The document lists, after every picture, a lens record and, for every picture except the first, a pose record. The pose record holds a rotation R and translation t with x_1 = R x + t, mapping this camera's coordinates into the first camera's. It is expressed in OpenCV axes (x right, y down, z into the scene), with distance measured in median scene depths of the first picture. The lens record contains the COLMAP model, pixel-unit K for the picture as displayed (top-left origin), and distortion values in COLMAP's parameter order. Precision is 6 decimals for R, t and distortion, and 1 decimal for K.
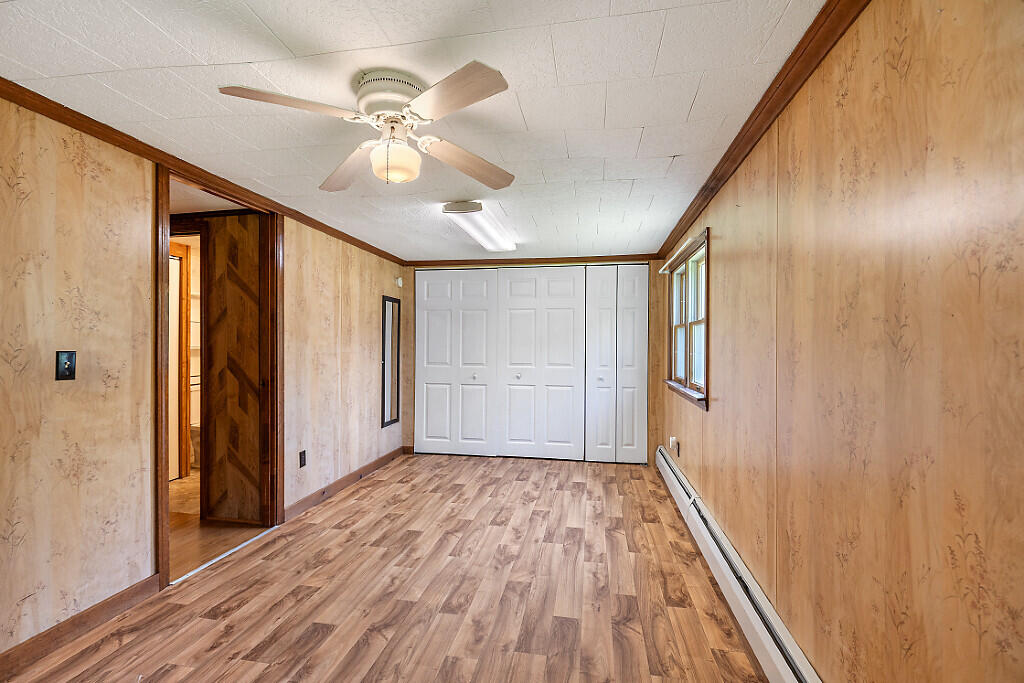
lens RADIAL K [[464.8, 0, 510.3], [0, 464.8, 332.8], [0, 0, 1]] dist [0.000009, -0.000538]
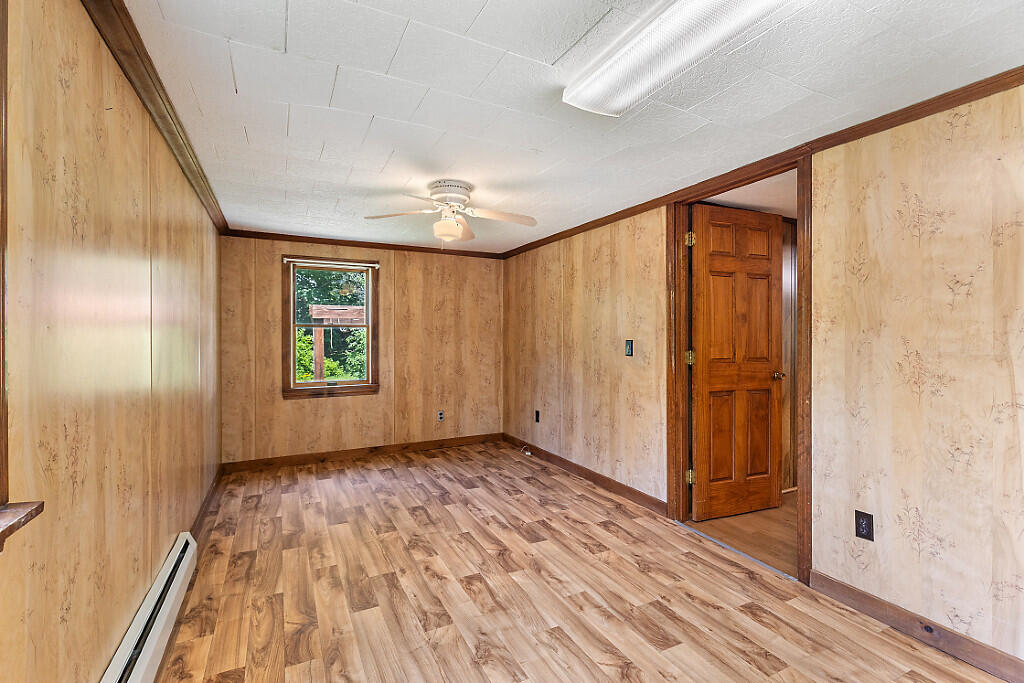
lens RADIAL K [[468.6, 0, 544.3], [0, 468.6, 343.7], [0, 0, 1]] dist [-0.046930, -0.000082]
pose [[-0.769470, 0.004855, -0.638664, 0.407898], [0.011358, 0.999917, -0.006083, 0.053223], [0.638582, -0.011935, -0.769462, 1.898237]]
